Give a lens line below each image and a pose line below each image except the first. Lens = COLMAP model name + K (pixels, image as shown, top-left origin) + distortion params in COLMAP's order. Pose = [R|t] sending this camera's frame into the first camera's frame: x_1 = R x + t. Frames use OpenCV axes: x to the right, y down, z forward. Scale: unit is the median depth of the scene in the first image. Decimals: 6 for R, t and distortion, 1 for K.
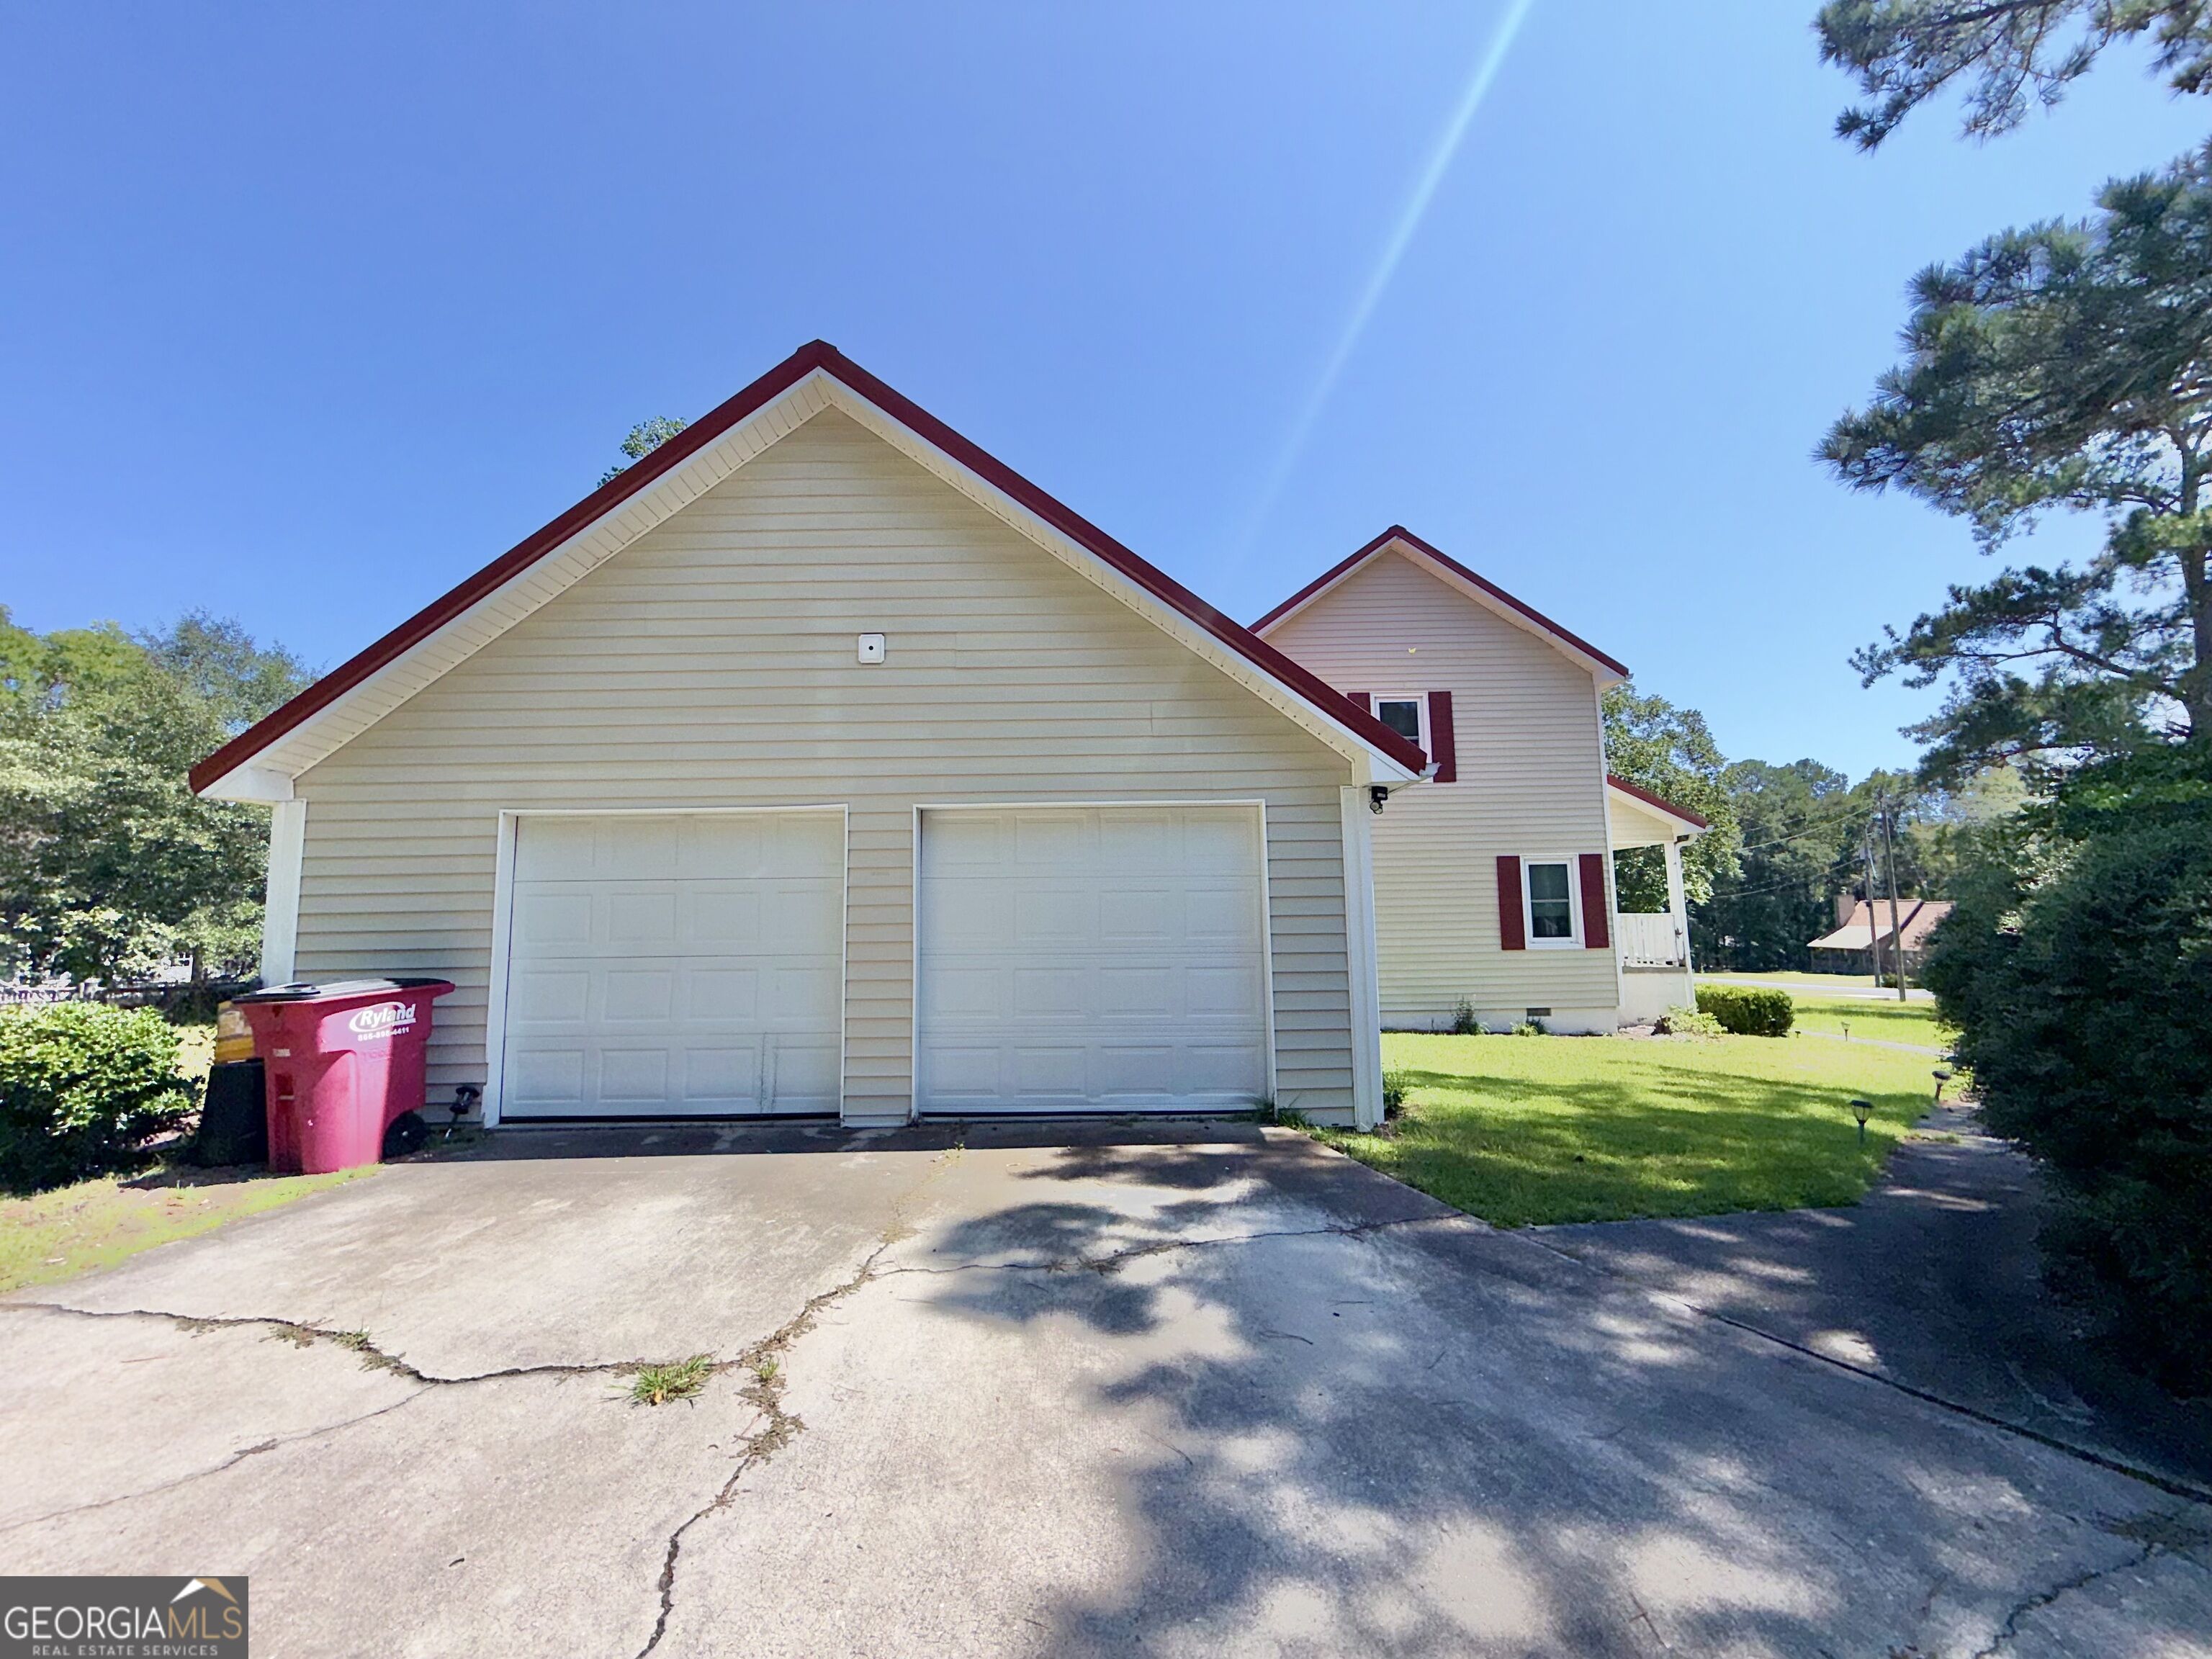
lens RADIAL K [[888.5, 0, 1107.4], [0, 888.5, 831.5], [0, 0, 1]] dist [-0.000263, -0.000040]
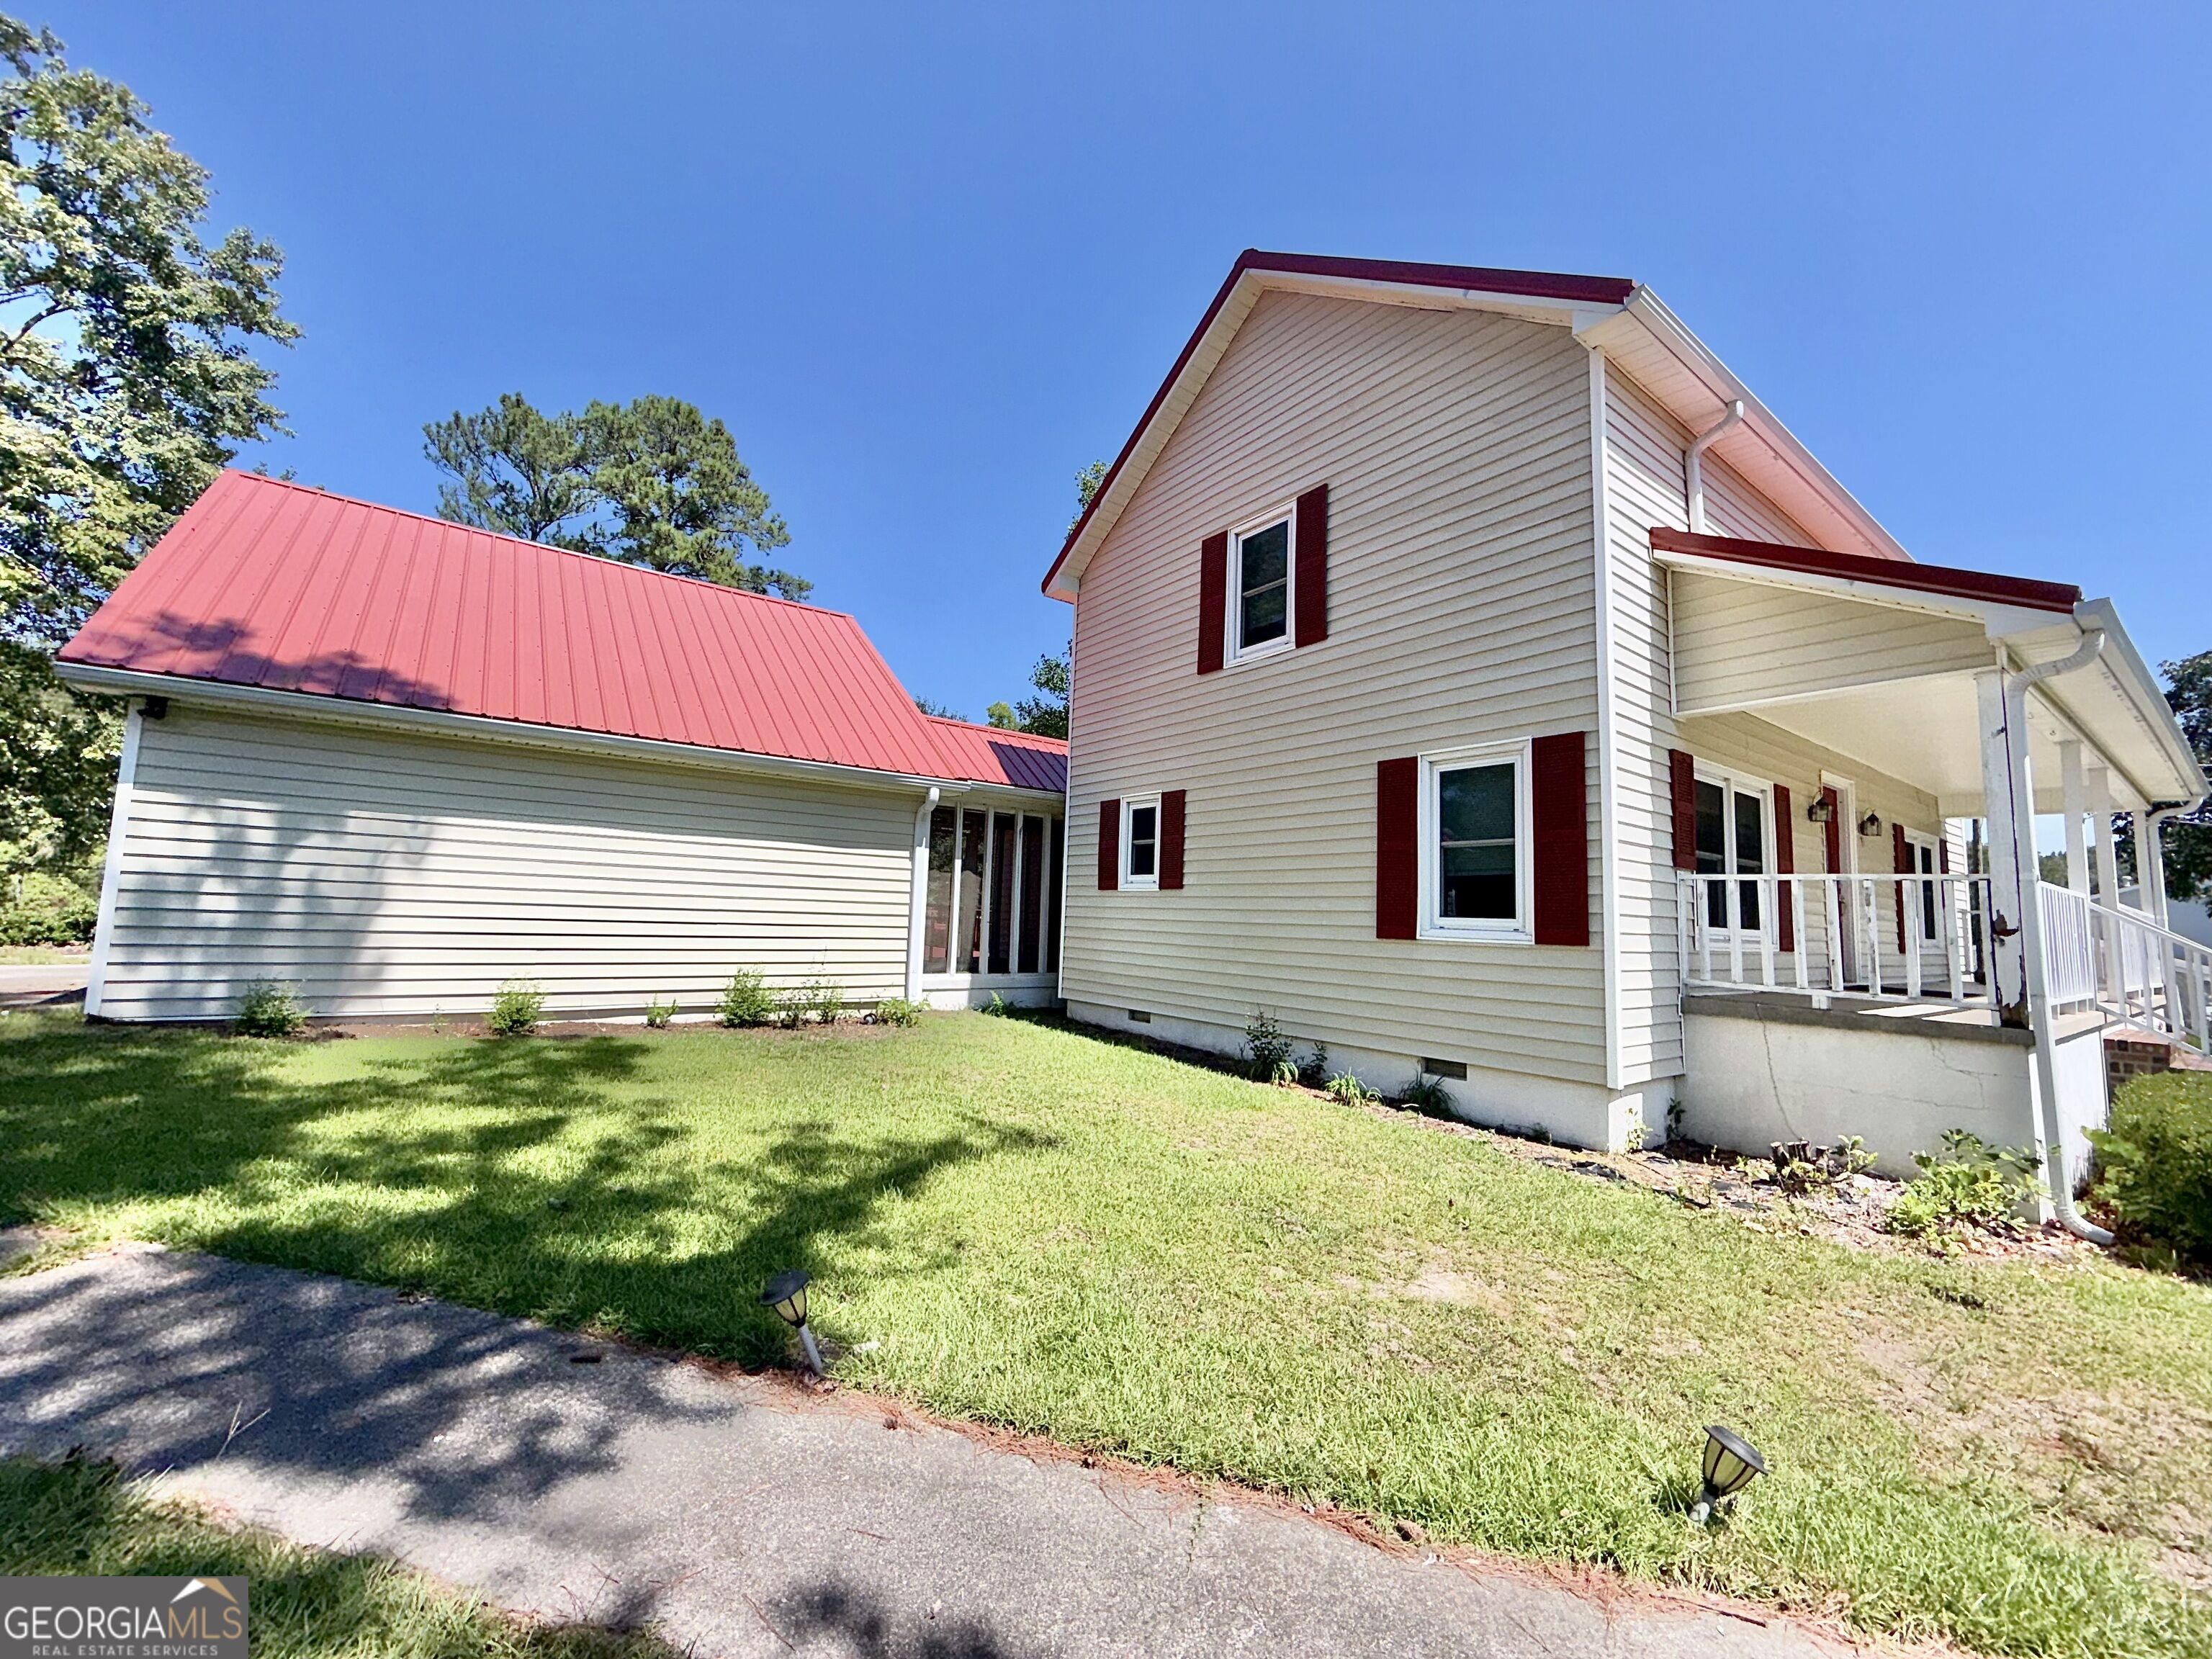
lens RADIAL K [[888.5, 0, 1111.9], [0, 888.5, 826.8], [0, 0, 1]] dist [-0.000263, -0.000040]
pose [[0.600013, -0.046367, -0.798645, 0.766859], [0.042263, 0.998762, -0.026233, 0.074106], [0.798873, -0.018013, 0.601230, 0.555326]]
